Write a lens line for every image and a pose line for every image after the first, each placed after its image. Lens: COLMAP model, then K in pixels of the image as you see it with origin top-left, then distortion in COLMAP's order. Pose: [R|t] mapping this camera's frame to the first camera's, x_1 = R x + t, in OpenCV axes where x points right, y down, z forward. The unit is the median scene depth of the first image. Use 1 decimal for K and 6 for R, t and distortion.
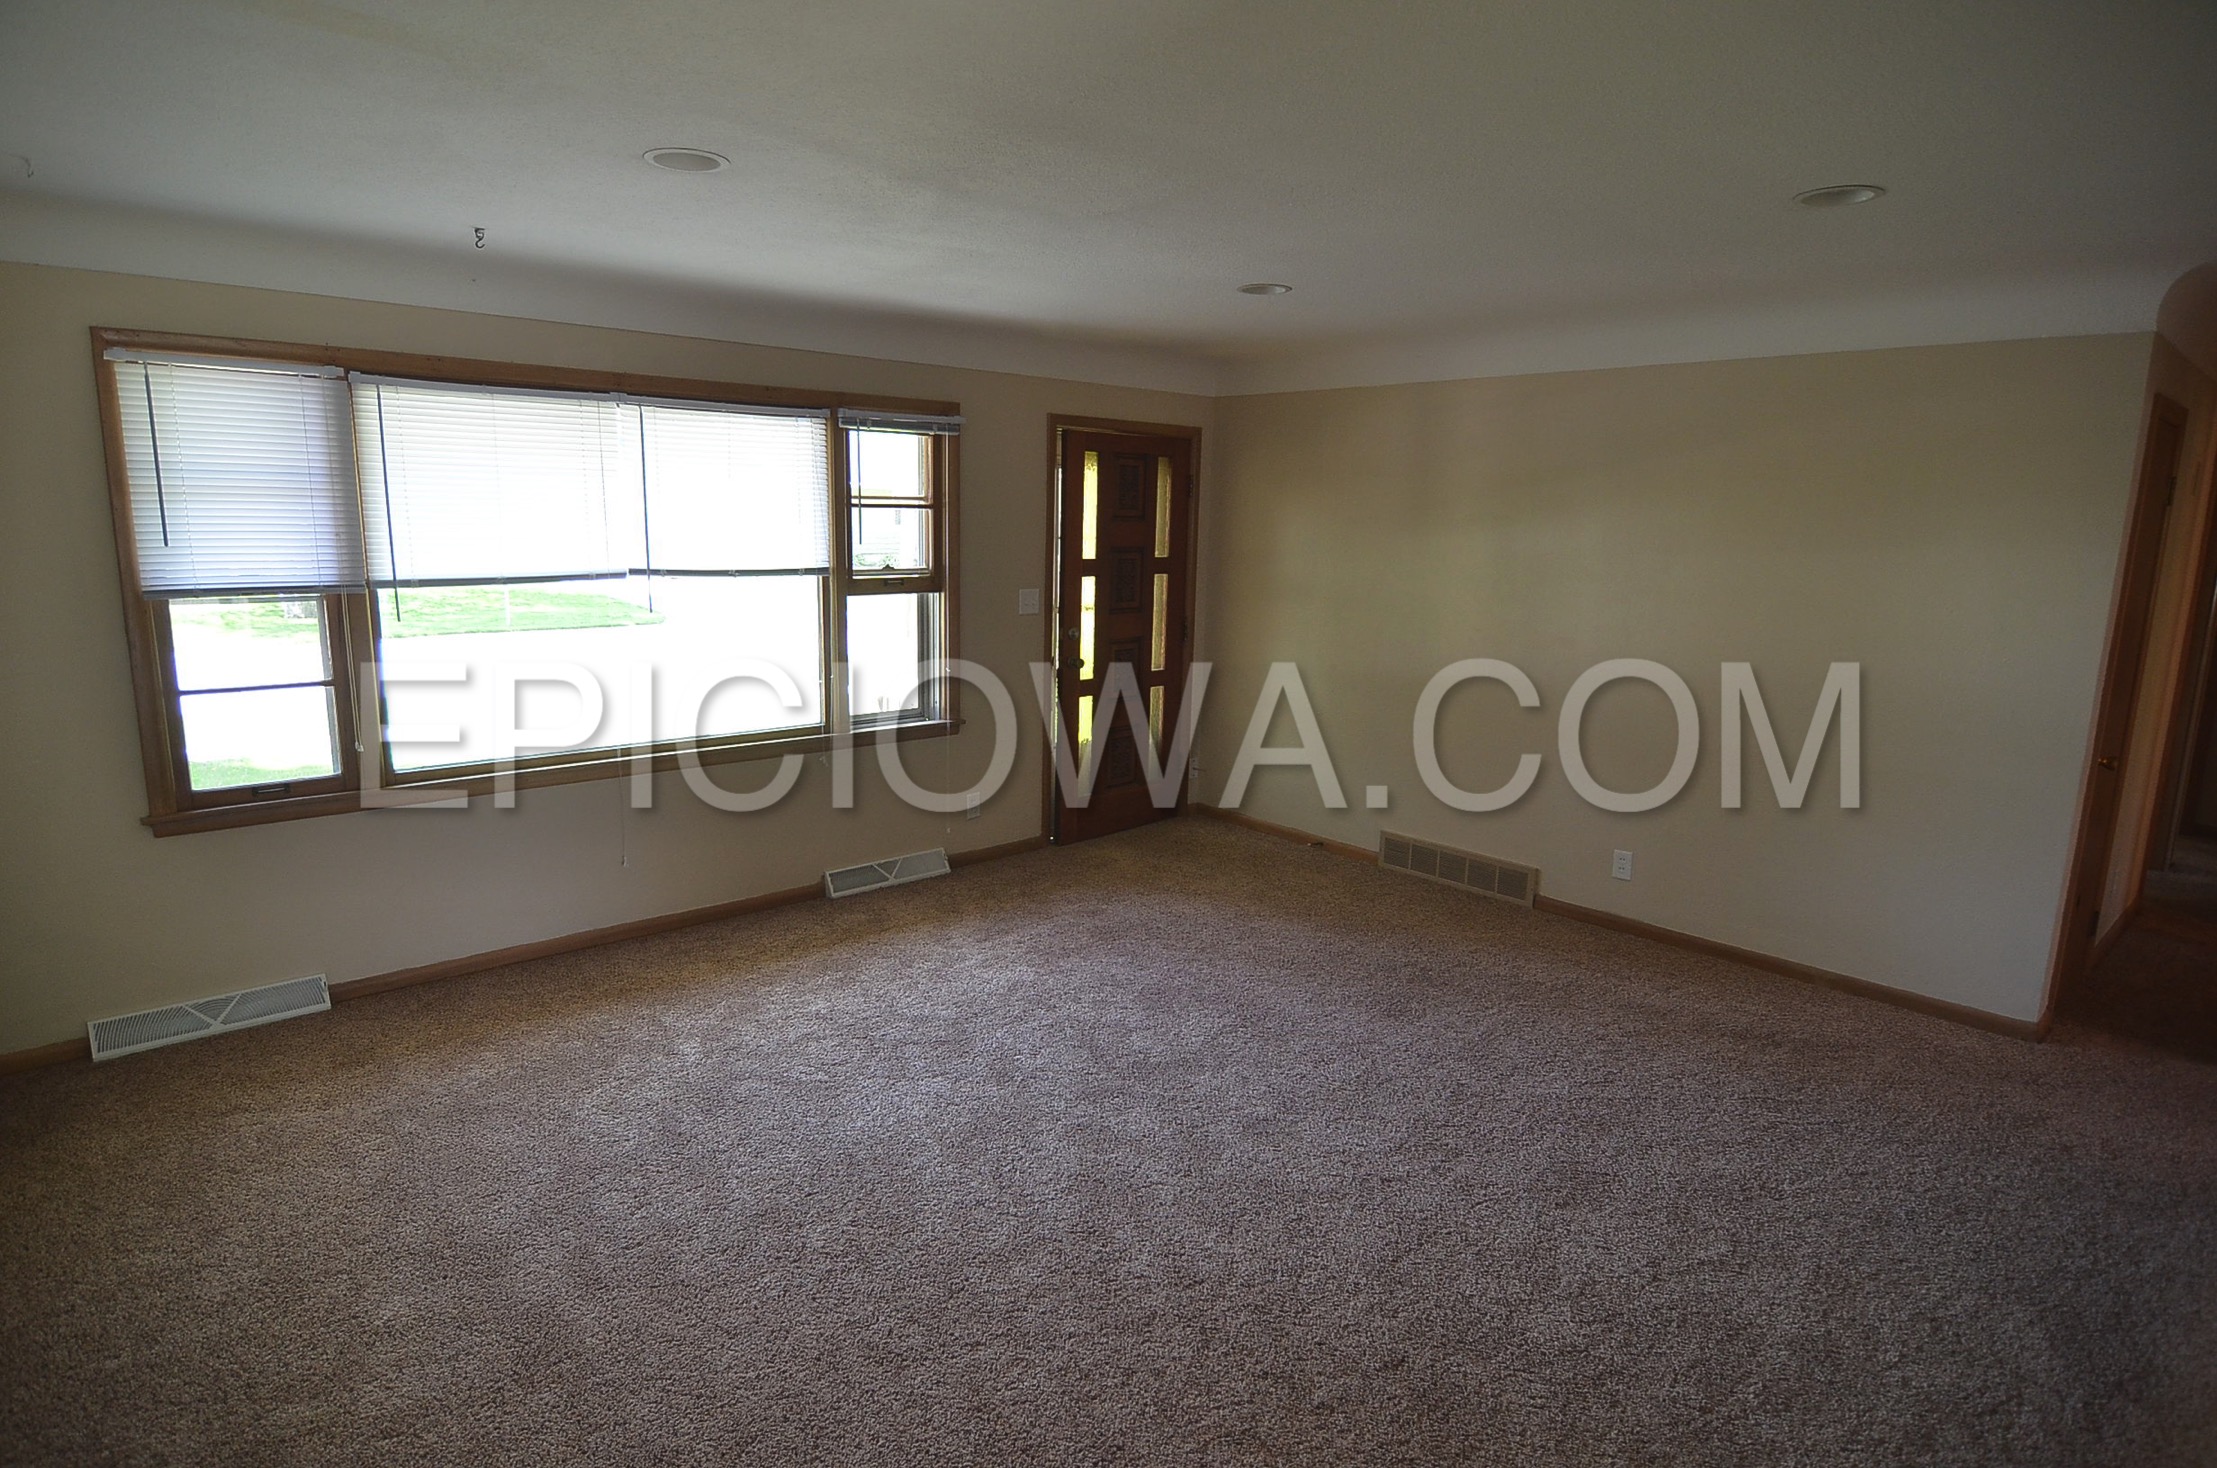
lens RADIAL K [[1201.0, 0, 1108.5], [0, 1201.0, 734.0], [0, 0, 1]] dist [-0.000450, -0.000228]
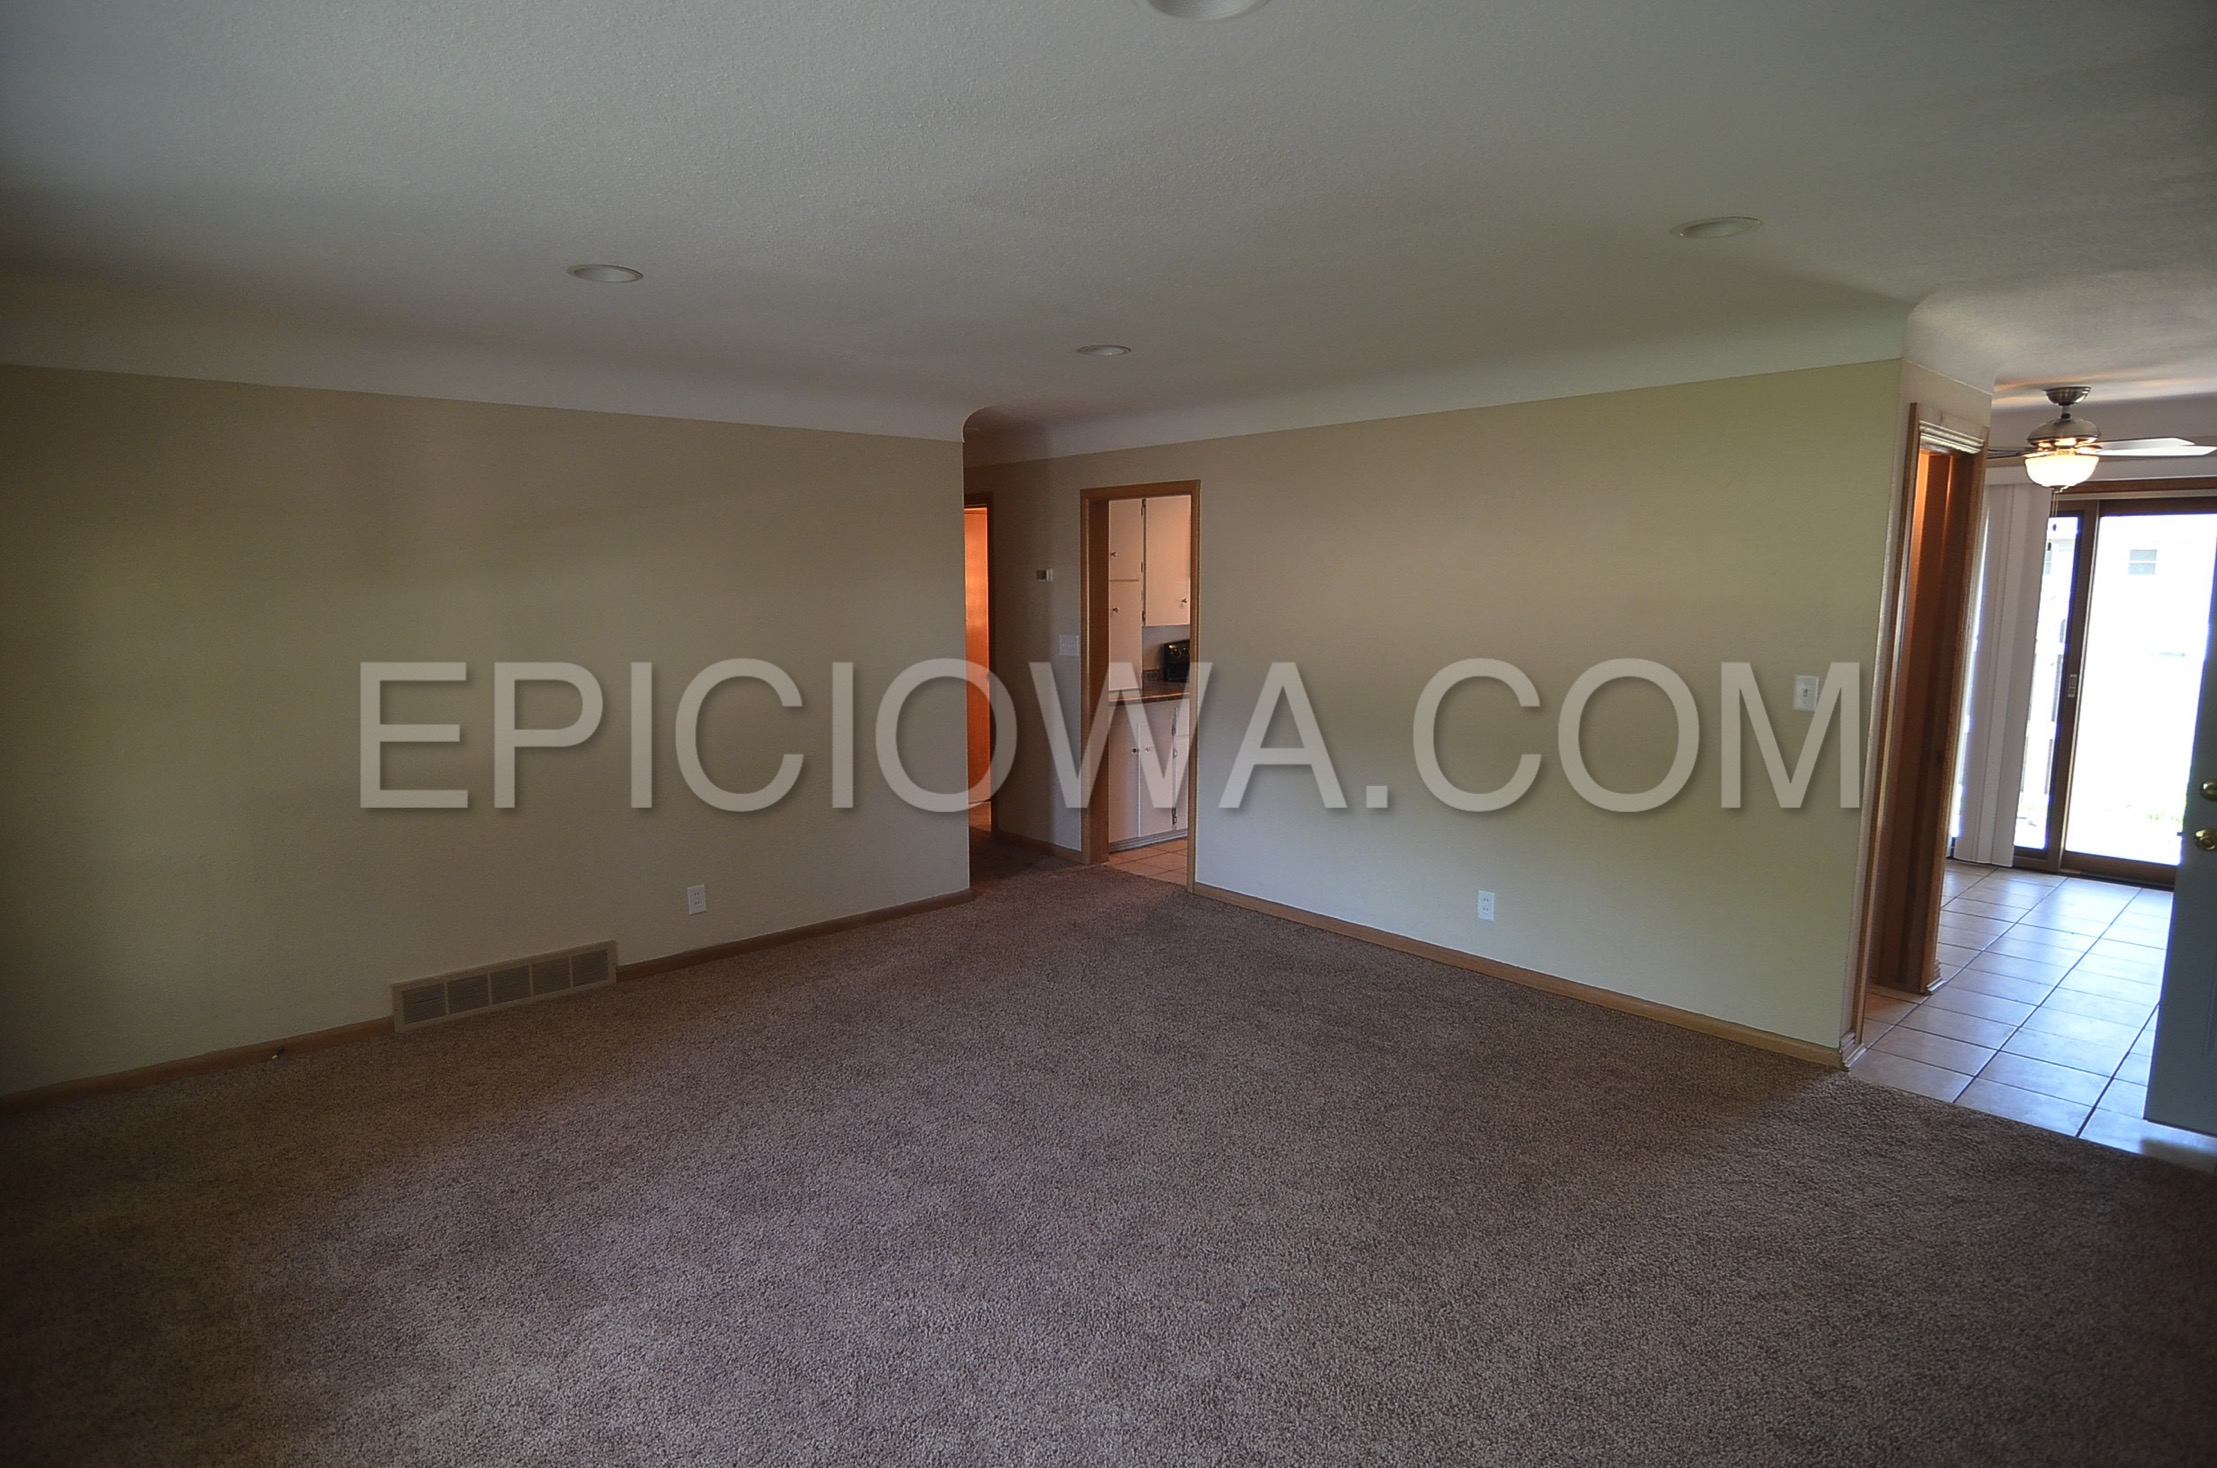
lens RADIAL K [[1201.0, 0, 1108.5], [0, 1201.0, 734.0], [0, 0, 1]] dist [-0.000450, -0.000228]
pose [[0.003144, -0.159484, 0.987195, -0.552848], [0.181076, 0.970972, 0.156286, -0.122439], [-0.983464, 0.178266, 0.031932, 0.596040]]
